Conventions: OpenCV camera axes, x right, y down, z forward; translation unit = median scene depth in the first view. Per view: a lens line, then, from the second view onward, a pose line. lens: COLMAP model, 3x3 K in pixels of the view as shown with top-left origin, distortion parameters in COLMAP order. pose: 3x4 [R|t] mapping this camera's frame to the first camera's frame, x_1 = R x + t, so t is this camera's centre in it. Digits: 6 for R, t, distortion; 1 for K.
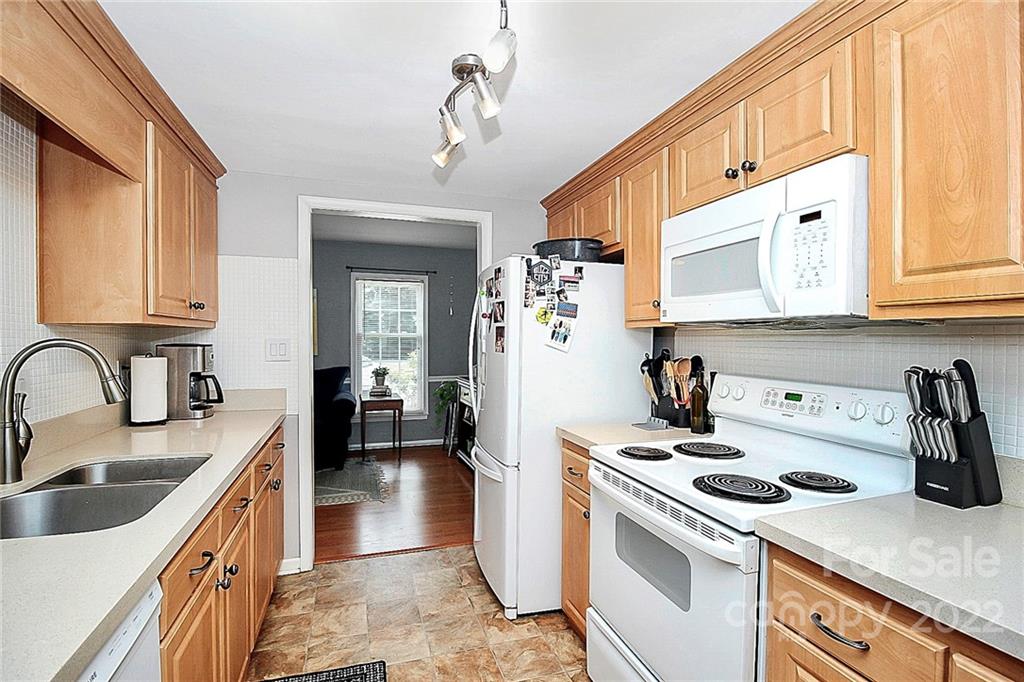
lens RADIAL K [[486.8, 0, 508.7], [0, 486.8, 337.4], [0, 0, 1]] dist [-0.011712, -0.000718]
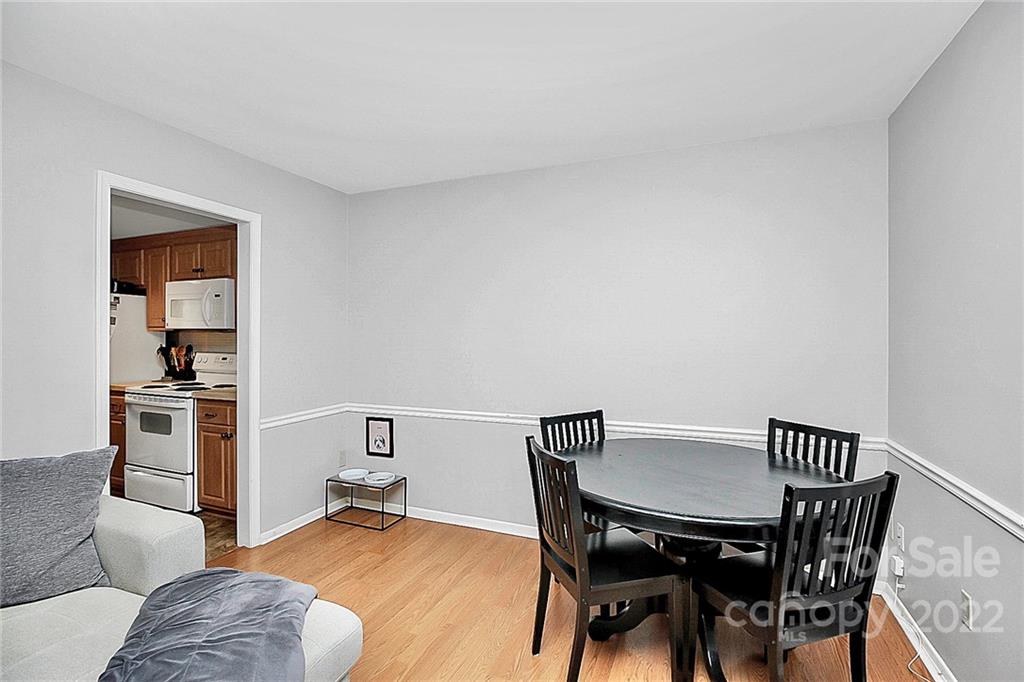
lens RADIAL K [[486.8, 0, 508.7], [0, 486.8, 337.4], [0, 0, 1]] dist [-0.011712, -0.000718]
pose [[0.657655, -0.002147, 0.753317, -0.277812], [0.001310, 0.999998, 0.001707, 0.006043], [-0.753318, -0.000136, 0.657656, -1.423850]]
